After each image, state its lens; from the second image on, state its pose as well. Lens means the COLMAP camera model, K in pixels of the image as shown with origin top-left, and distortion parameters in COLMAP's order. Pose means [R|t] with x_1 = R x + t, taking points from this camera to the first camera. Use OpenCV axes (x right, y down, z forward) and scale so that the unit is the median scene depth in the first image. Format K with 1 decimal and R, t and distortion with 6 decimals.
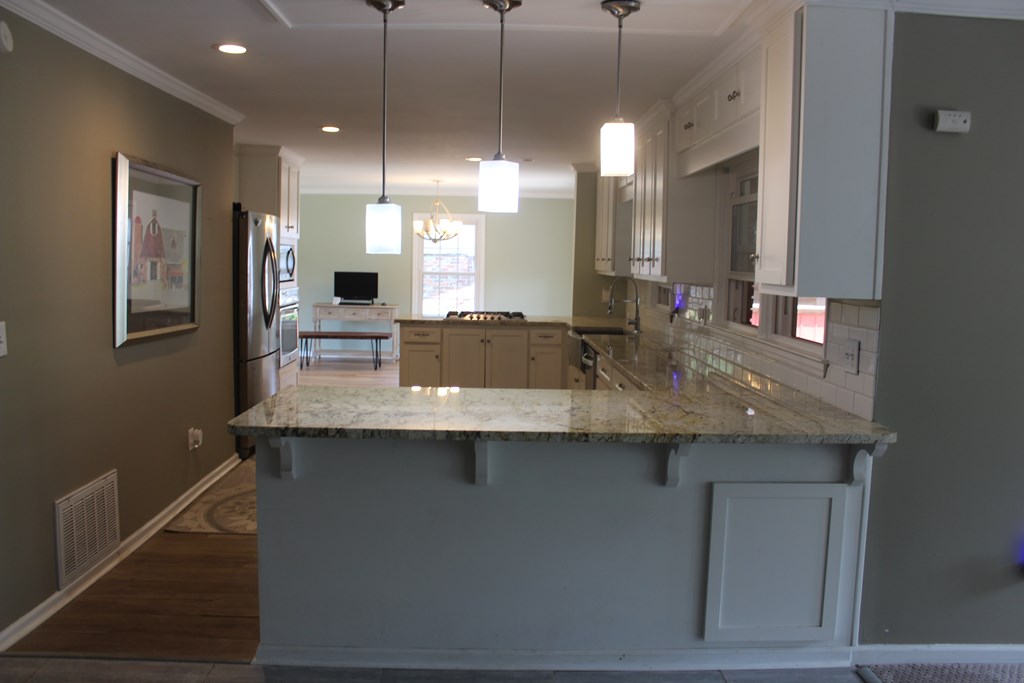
lens RADIAL K [[848.0, 0, 510.6], [0, 848.0, 341.5], [0, 0, 1]] dist [-0.165359, 0.148350]
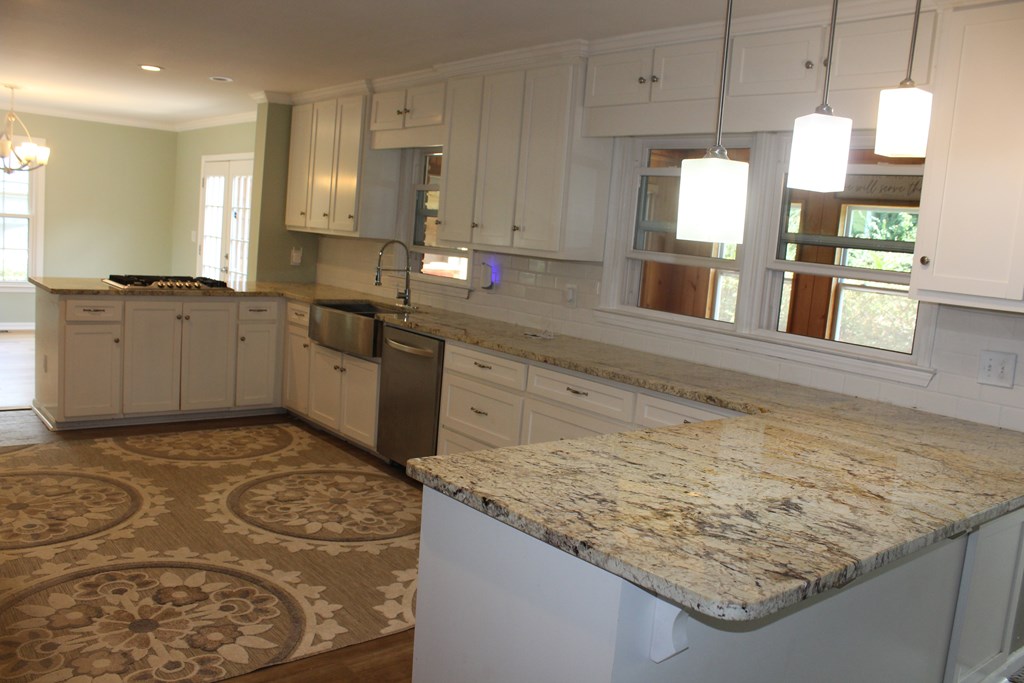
lens RADIAL K [[848.0, 0, 510.6], [0, 848.0, 341.5], [0, 0, 1]] dist [-0.165359, 0.148350]
pose [[0.794311, -0.036547, 0.606411, -0.246128], [-0.004412, 0.997815, 0.065915, -0.029352], [-0.607495, -0.055033, 0.792415, 0.236874]]
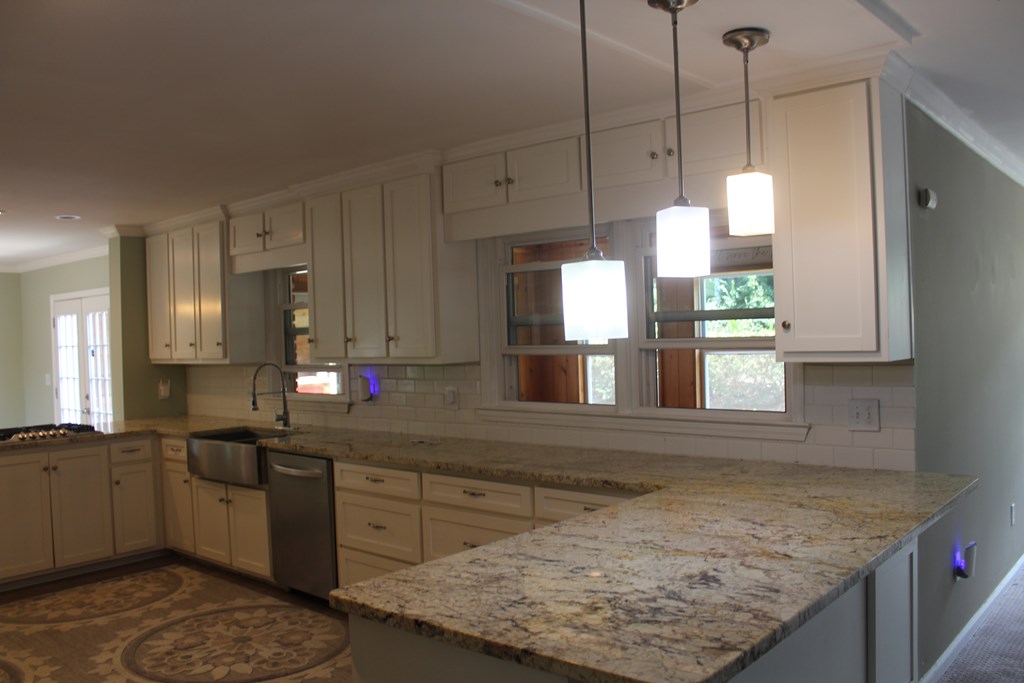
lens RADIAL K [[848.0, 0, 510.6], [0, 848.0, 341.5], [0, 0, 1]] dist [-0.165359, 0.148350]
pose [[0.685005, -0.054759, 0.726477, -0.256214], [0.119008, 0.992188, -0.037427, -0.034890], [-0.718752, 0.112095, 0.686170, 0.238393]]
